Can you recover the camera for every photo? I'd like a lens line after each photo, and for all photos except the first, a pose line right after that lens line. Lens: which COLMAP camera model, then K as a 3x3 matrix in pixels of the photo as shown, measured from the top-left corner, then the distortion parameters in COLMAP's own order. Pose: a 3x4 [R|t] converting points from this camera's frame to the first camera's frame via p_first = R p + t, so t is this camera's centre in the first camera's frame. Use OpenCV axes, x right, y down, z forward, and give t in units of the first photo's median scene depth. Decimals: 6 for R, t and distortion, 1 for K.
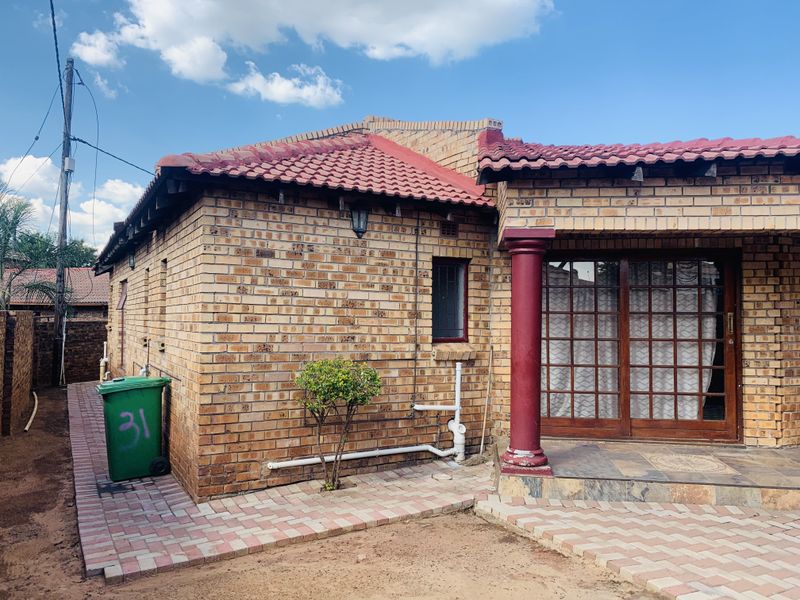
lens RADIAL K [[598.4, 0, 400.8], [0, 598.4, 296.2], [0, 0, 1]] dist [-0.001316, -0.010656]
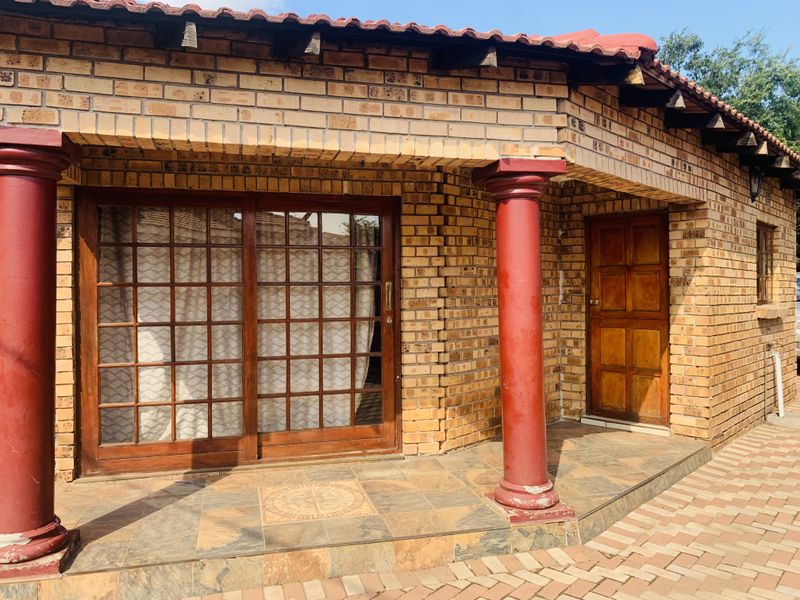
lens RADIAL K [[598.4, 0, 400.8], [0, 598.4, 296.2], [0, 0, 1]] dist [-0.001316, -0.010656]
pose [[0.915879, -0.017878, 0.401056, 0.266532], [0.001982, 0.999197, 0.040015, 0.015442], [-0.401449, -0.035854, 0.915179, 0.302363]]
